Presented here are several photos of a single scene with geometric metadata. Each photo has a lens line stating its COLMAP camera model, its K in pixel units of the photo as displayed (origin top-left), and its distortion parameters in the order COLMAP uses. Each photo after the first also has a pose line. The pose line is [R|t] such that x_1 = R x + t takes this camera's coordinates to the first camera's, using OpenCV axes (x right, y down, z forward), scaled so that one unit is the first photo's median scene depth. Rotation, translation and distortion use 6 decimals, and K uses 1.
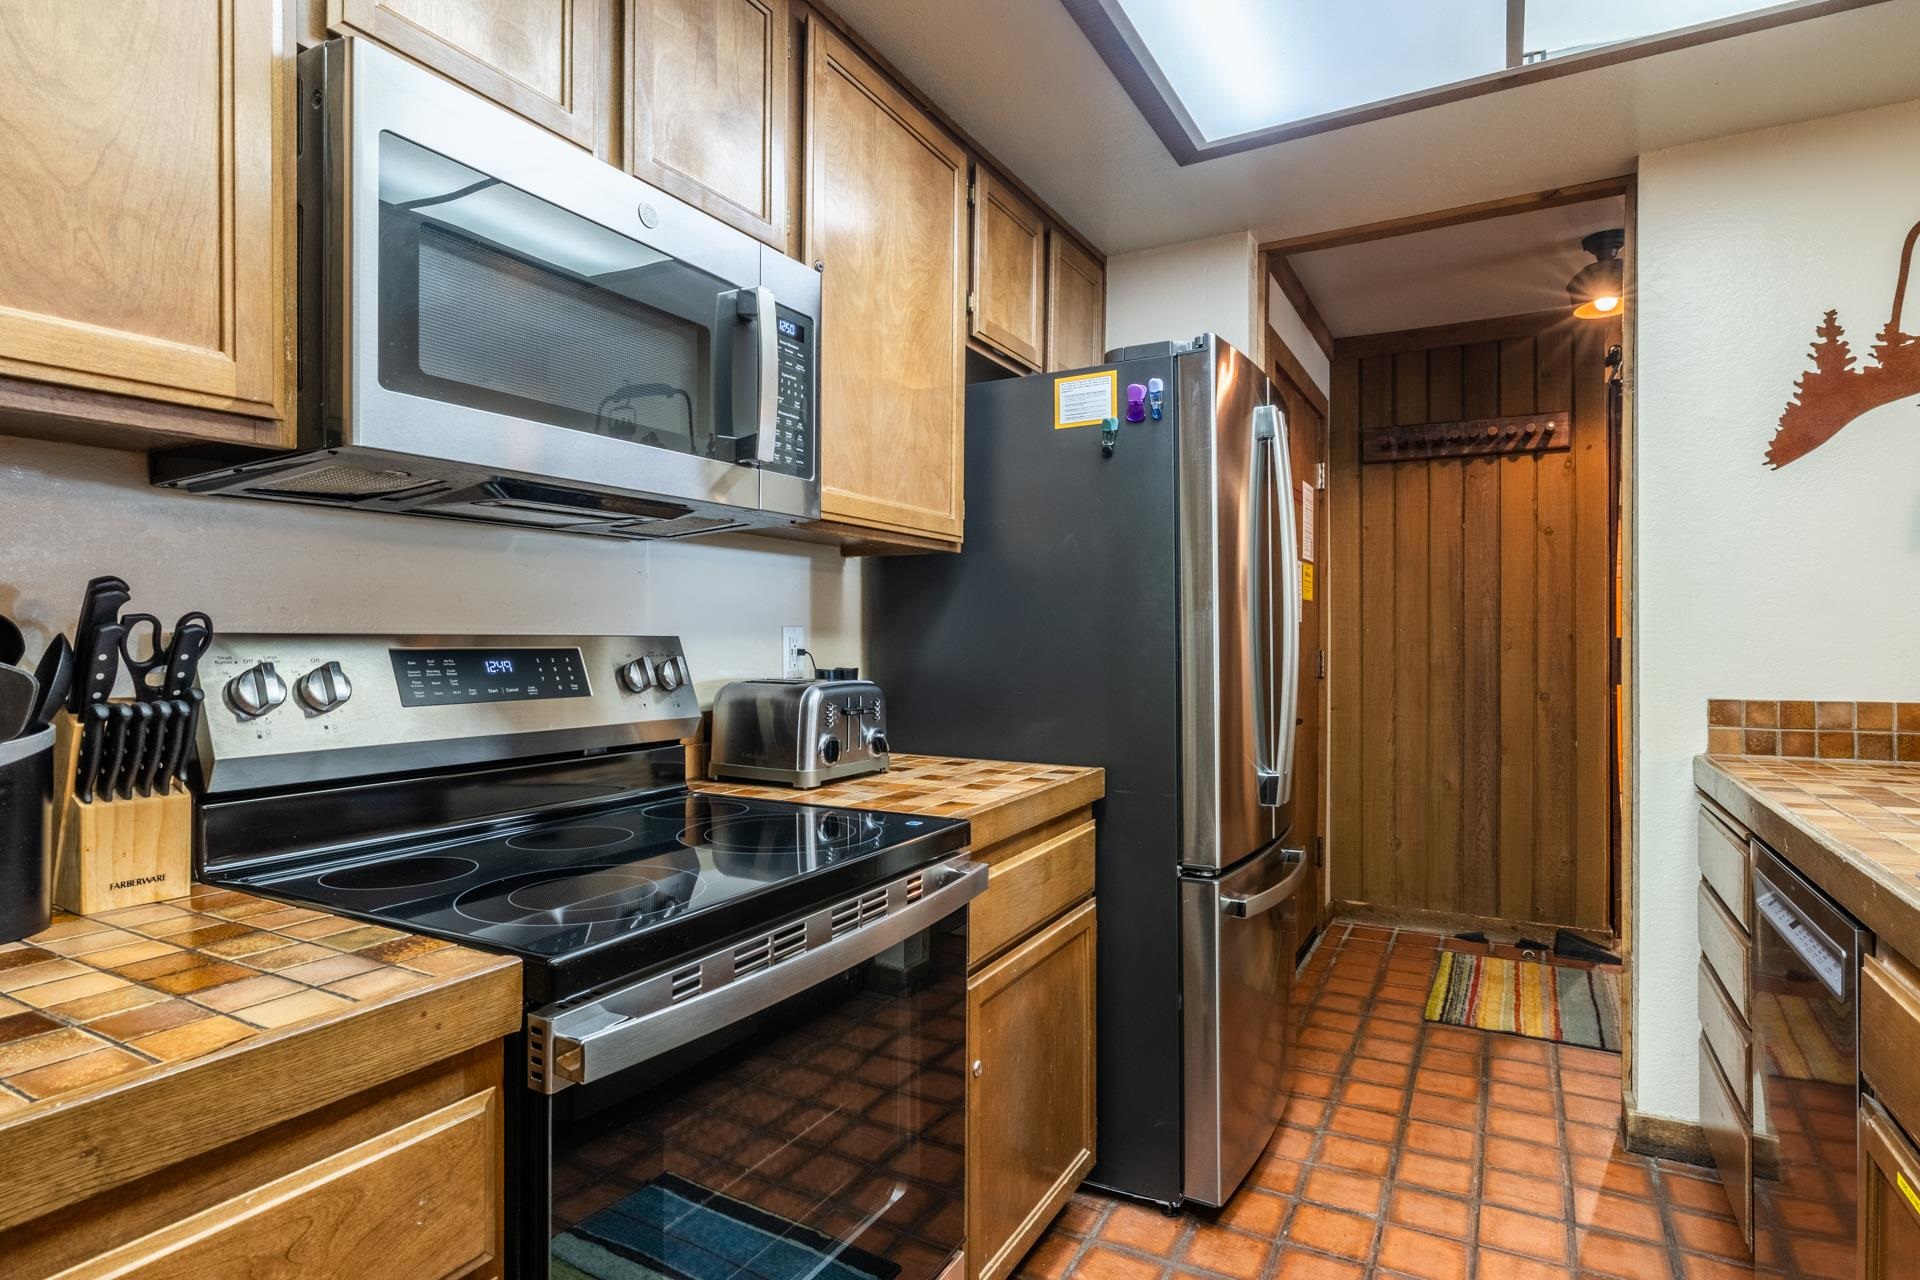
lens RADIAL K [[1014.2, 0, 960.0], [0, 1014.2, 640.0], [0, 0, 1]] dist [-0.000817, -0.000441]
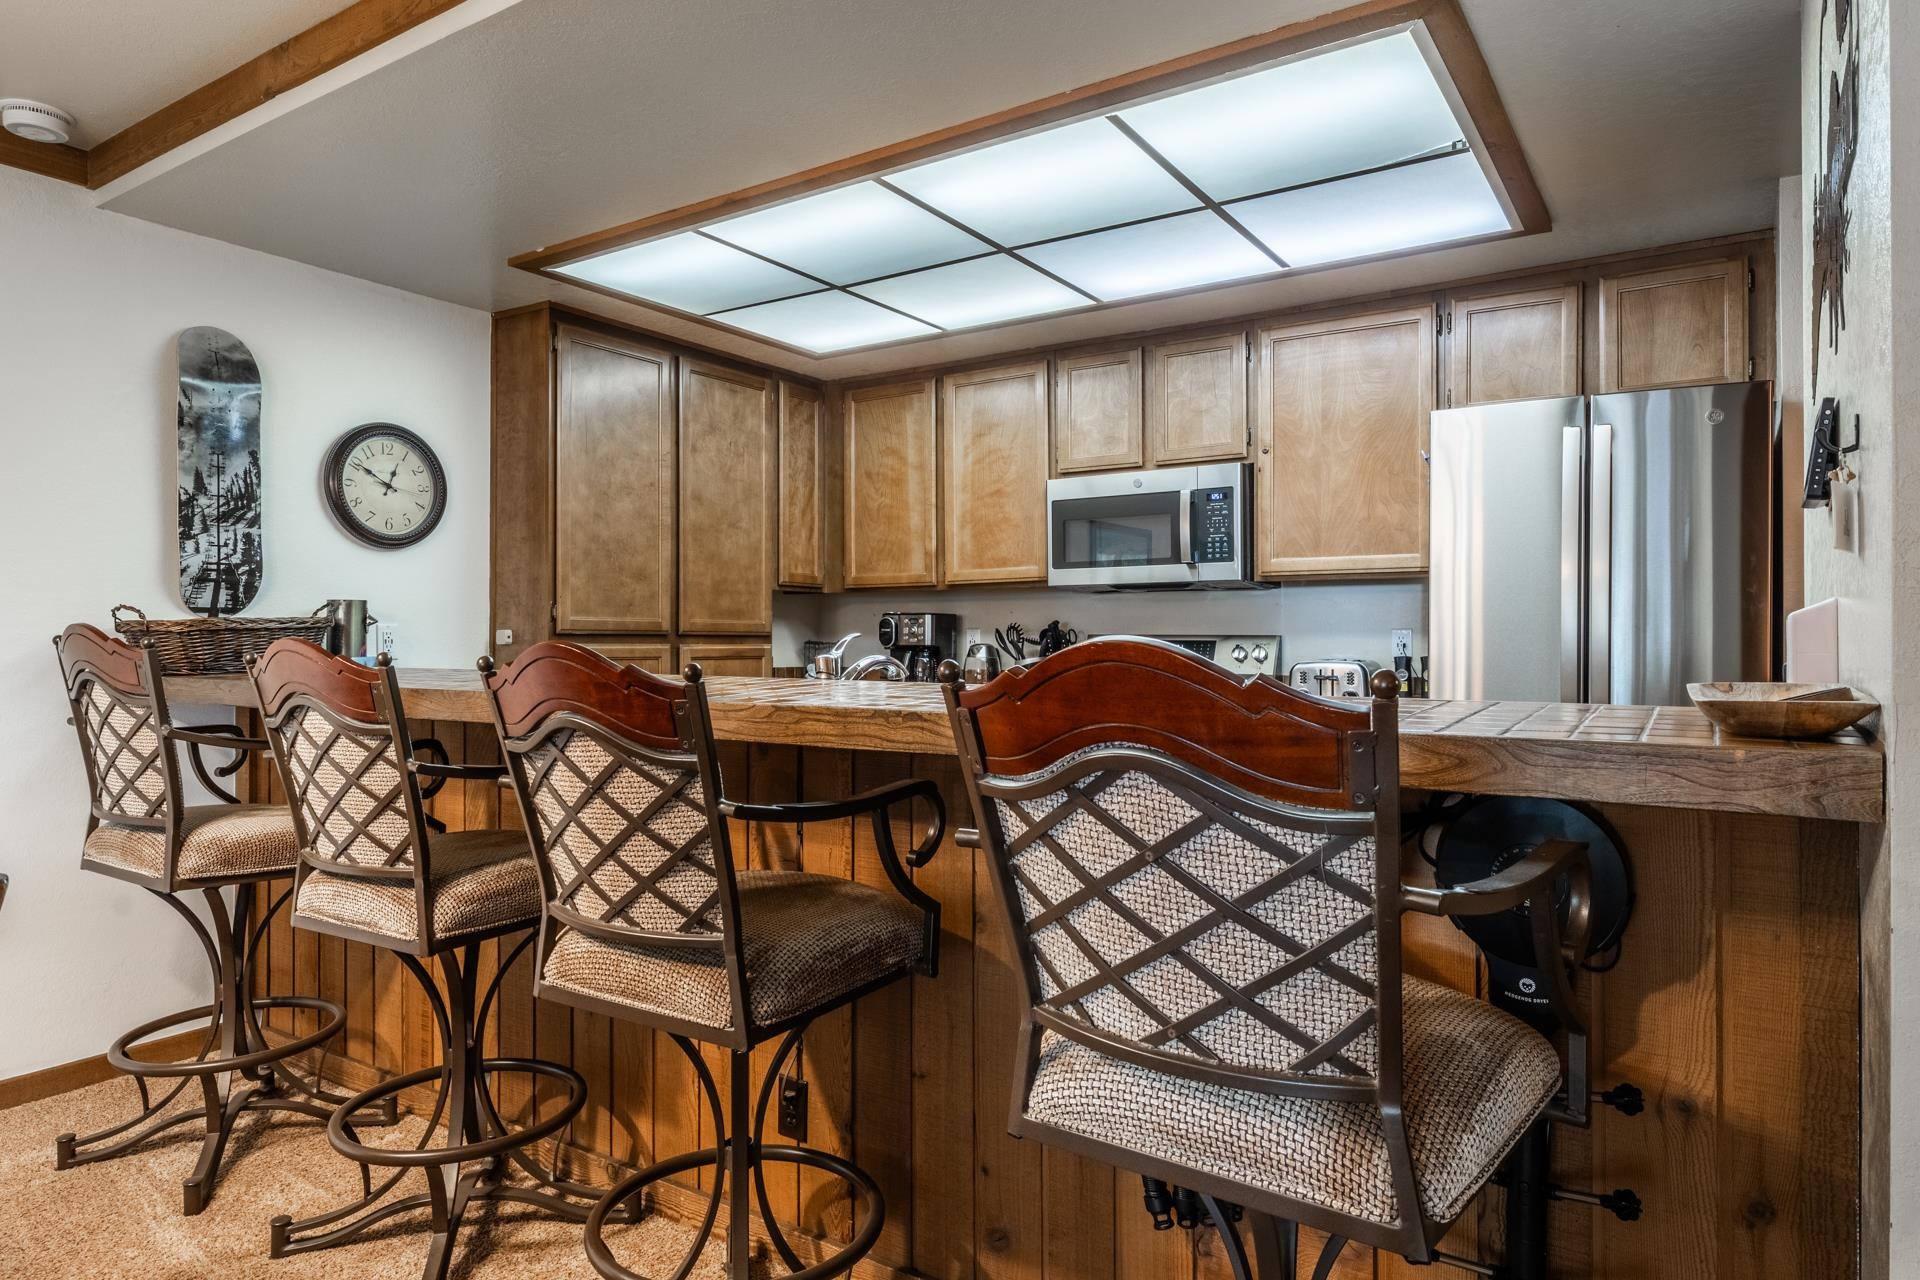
lens RADIAL K [[1147.5, 0, 960.0], [0, 1147.5, 640.0], [0, 0, 1]] dist [0.001597, -0.000229]
pose [[-0.085844, 0.003362, -0.996303, 1.714609], [-0.003729, 0.999986, 0.003695, -0.000672], [0.996302, 0.004032, -0.085830, 0.473154]]
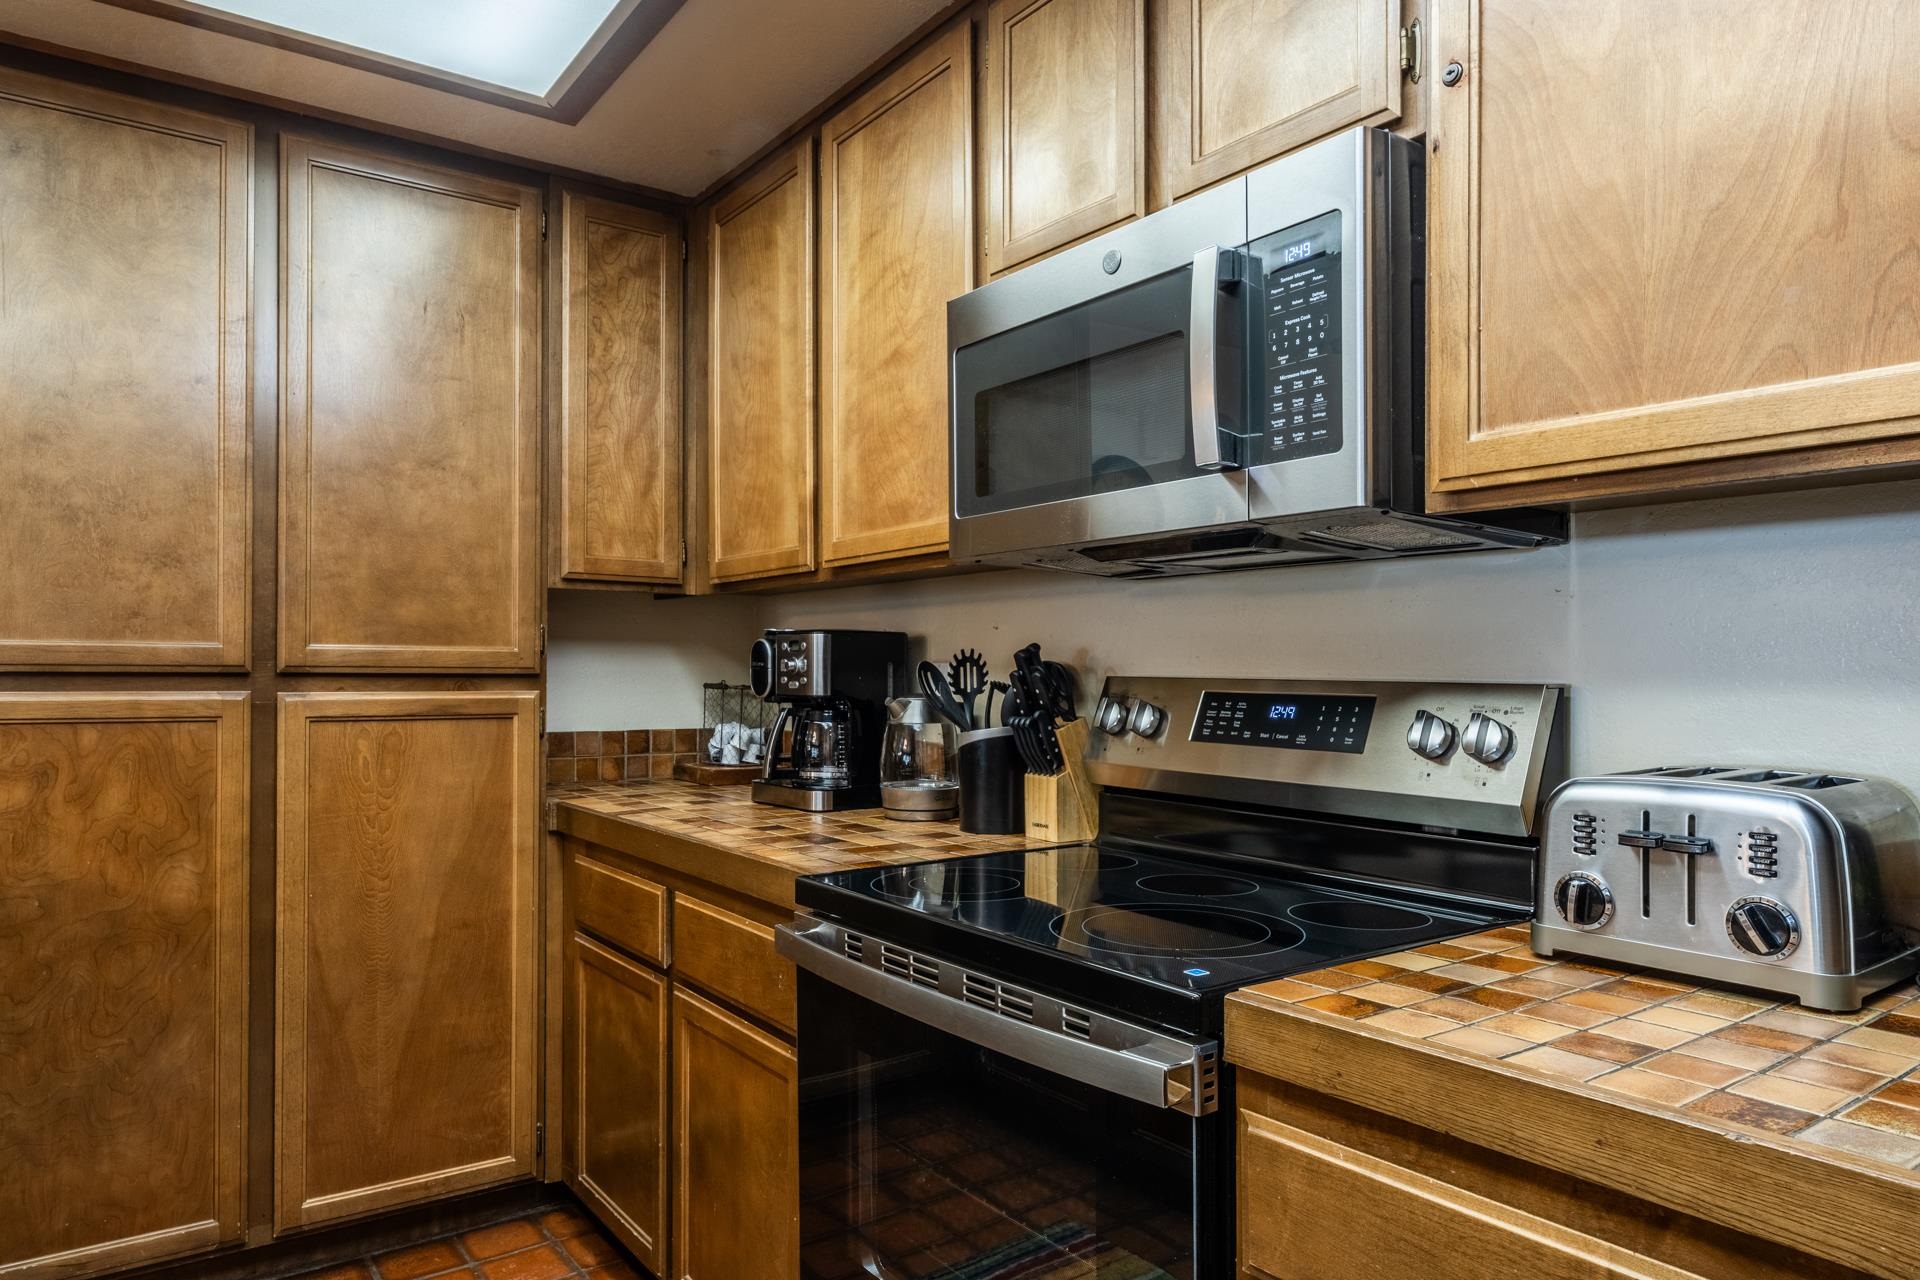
lens RADIAL K [[1220.8, 0, 957.8], [0, 1220.8, 672.5], [0, 0, 1]] dist [-0.001329, -0.000295]
pose [[-0.433378, 0.003748, -0.901204, 0.508732], [-0.006372, 0.999954, 0.007223, -0.012709], [0.901189, 0.008873, -0.433335, 0.835135]]
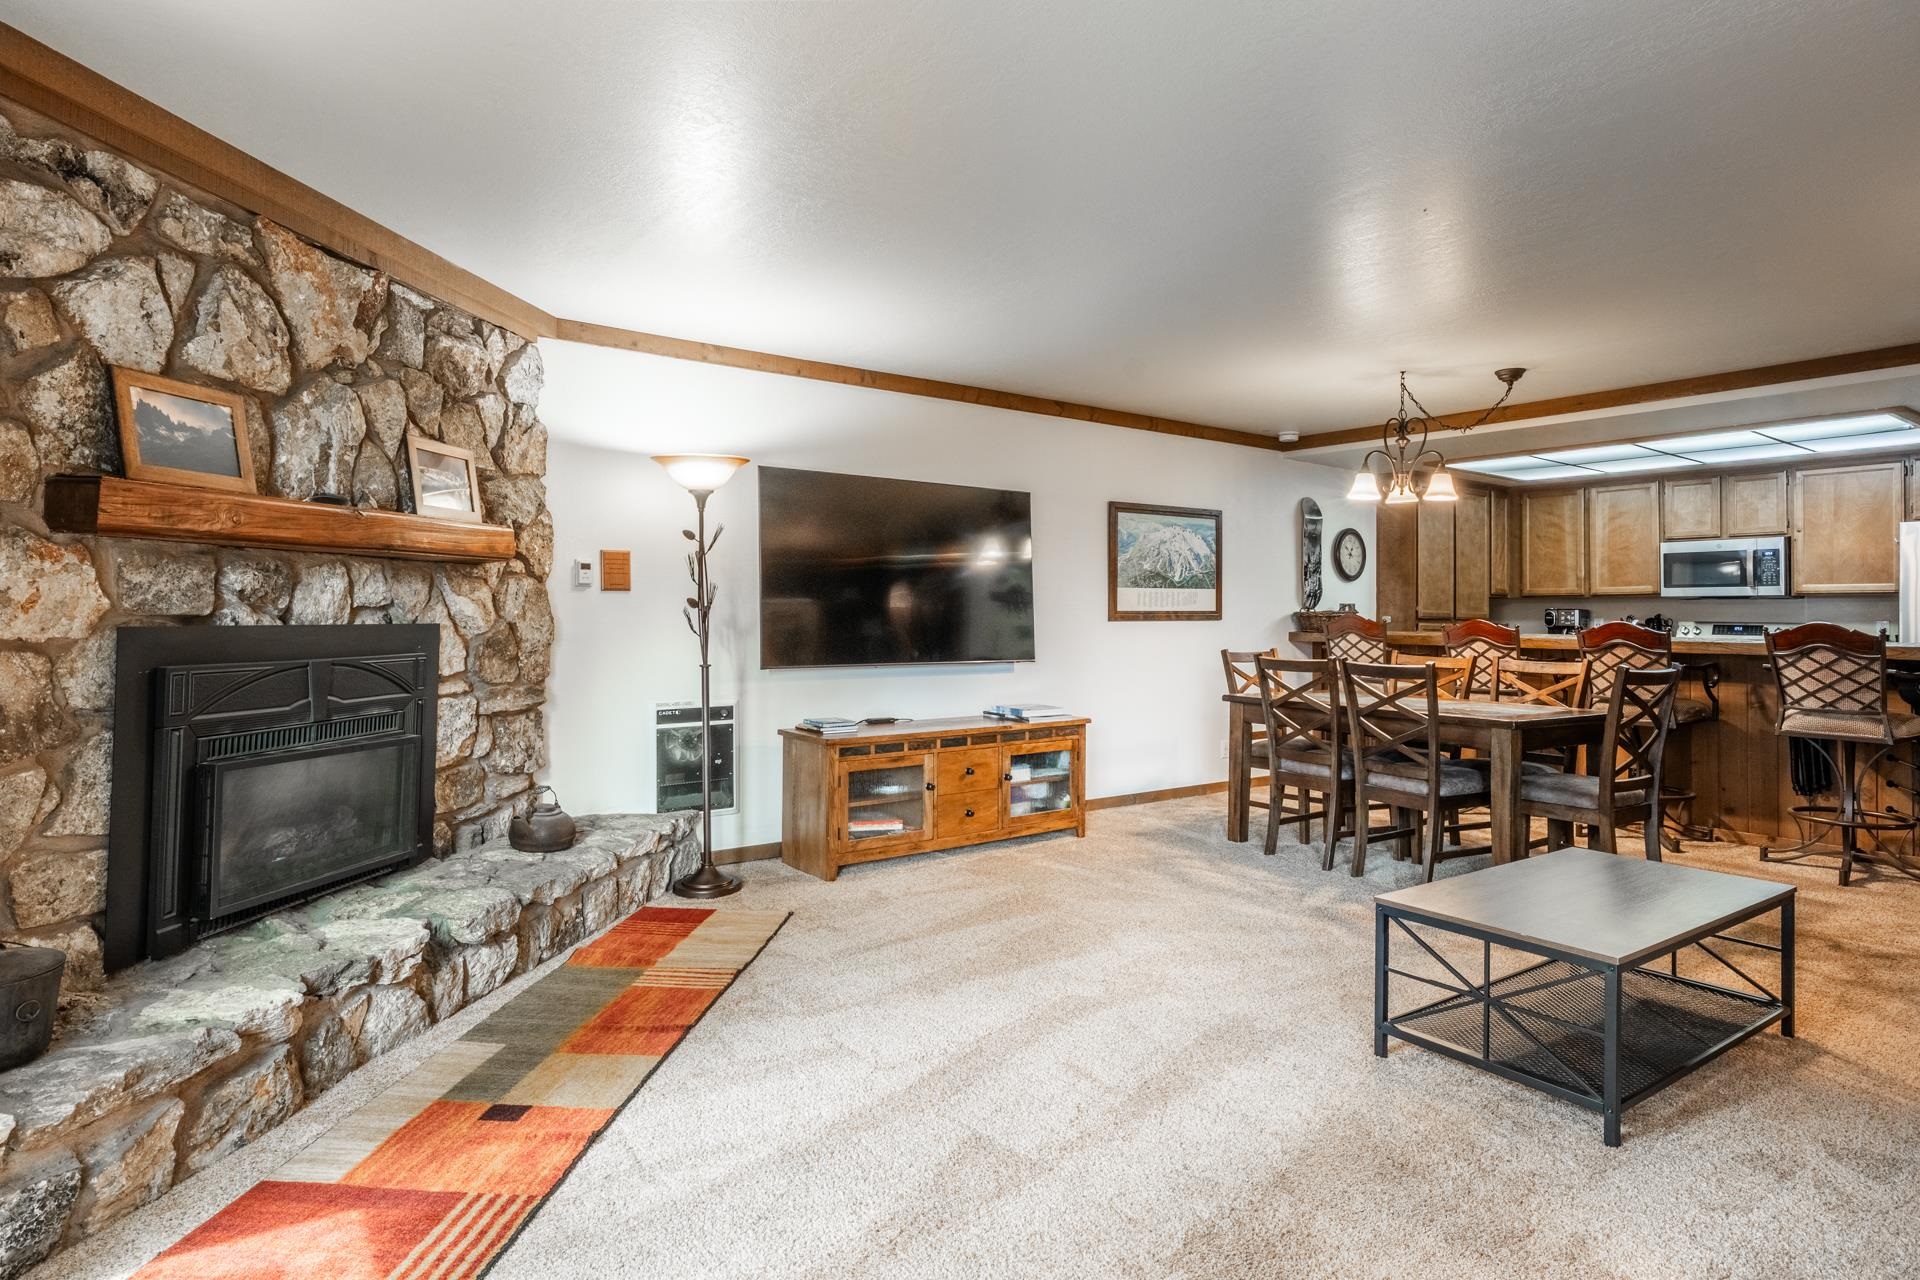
lens RADIAL K [[1040.6, 0, 960.0], [0, 1040.6, 596.6], [0, 0, 1]] dist [-0.005638, -0.000950]
pose [[-0.428670, -0.022538, -0.903180, 3.930294], [-0.015236, 0.999727, -0.017715, 0.011926], [0.903333, 0.006167, -0.428896, -0.183750]]
